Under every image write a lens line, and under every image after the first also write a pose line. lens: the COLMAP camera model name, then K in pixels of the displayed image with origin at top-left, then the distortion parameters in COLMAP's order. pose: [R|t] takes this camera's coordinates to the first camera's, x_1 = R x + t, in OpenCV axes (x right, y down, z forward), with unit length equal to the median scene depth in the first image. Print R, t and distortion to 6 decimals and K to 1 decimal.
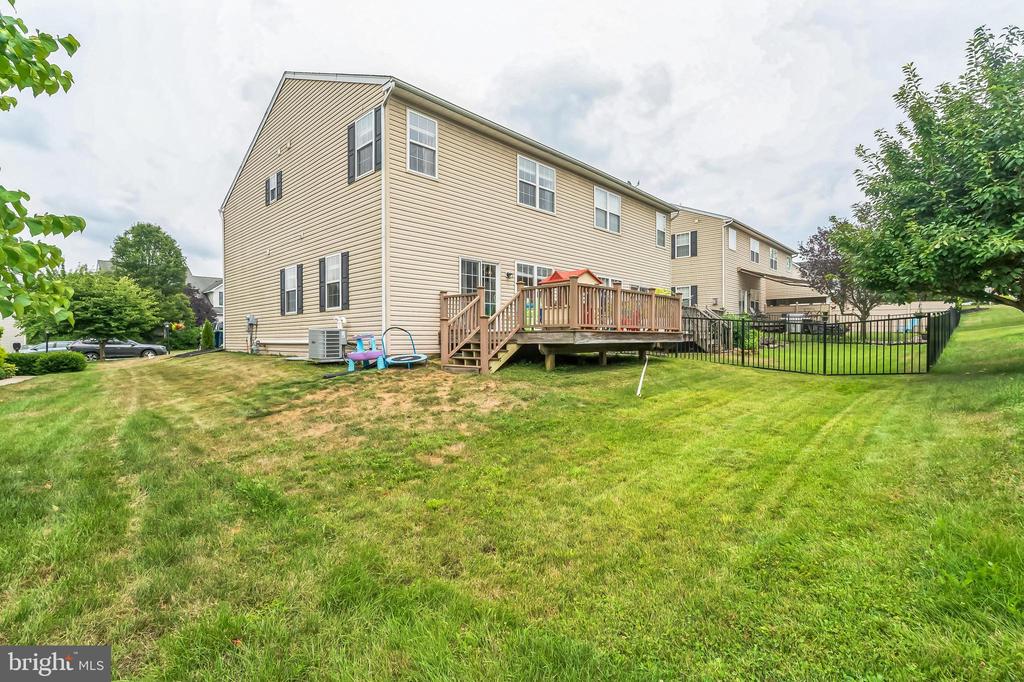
lens RADIAL K [[472.0, 0, 512.0], [0, 472.0, 341.0], [0, 0, 1]] dist [0.000030, 0.000076]
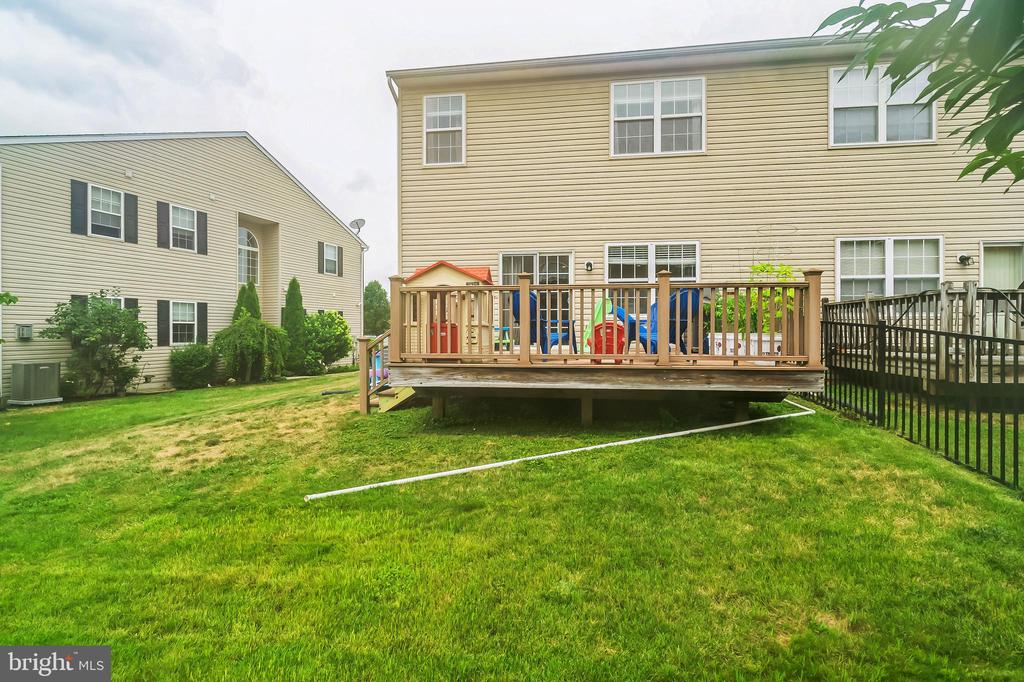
lens RADIAL K [[469.5, 0, 512.6], [0, 469.5, 332.6], [0, 0, 1]] dist [-0.005694, -0.000004]
pose [[0.591157, 0.004949, -0.806541, 0.465008], [-0.002904, 0.999988, 0.004008, -0.043674], [0.806551, -0.000027, 0.591164, 0.491601]]
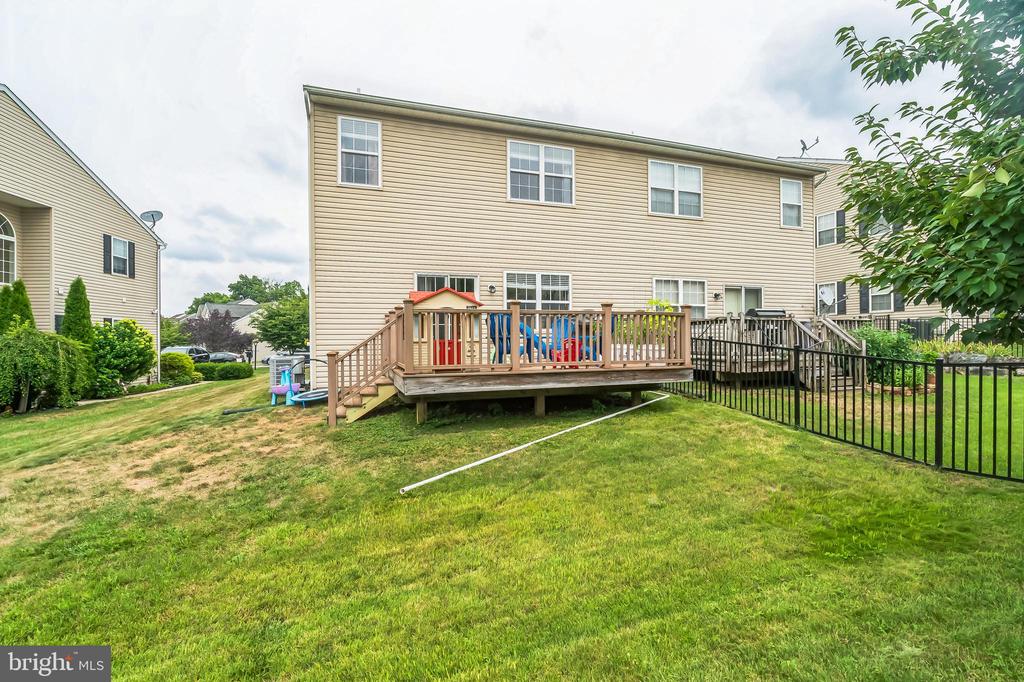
lens RADIAL K [[463.9, 0, 512.3], [0, 463.9, 336.5], [0, 0, 1]] dist [-0.010311, 0.000171]
pose [[0.890758, -0.005392, -0.454446, 0.379435], [0.003452, 0.999981, -0.005098, -0.050355], [0.454464, 0.002972, 0.890760, 0.289564]]
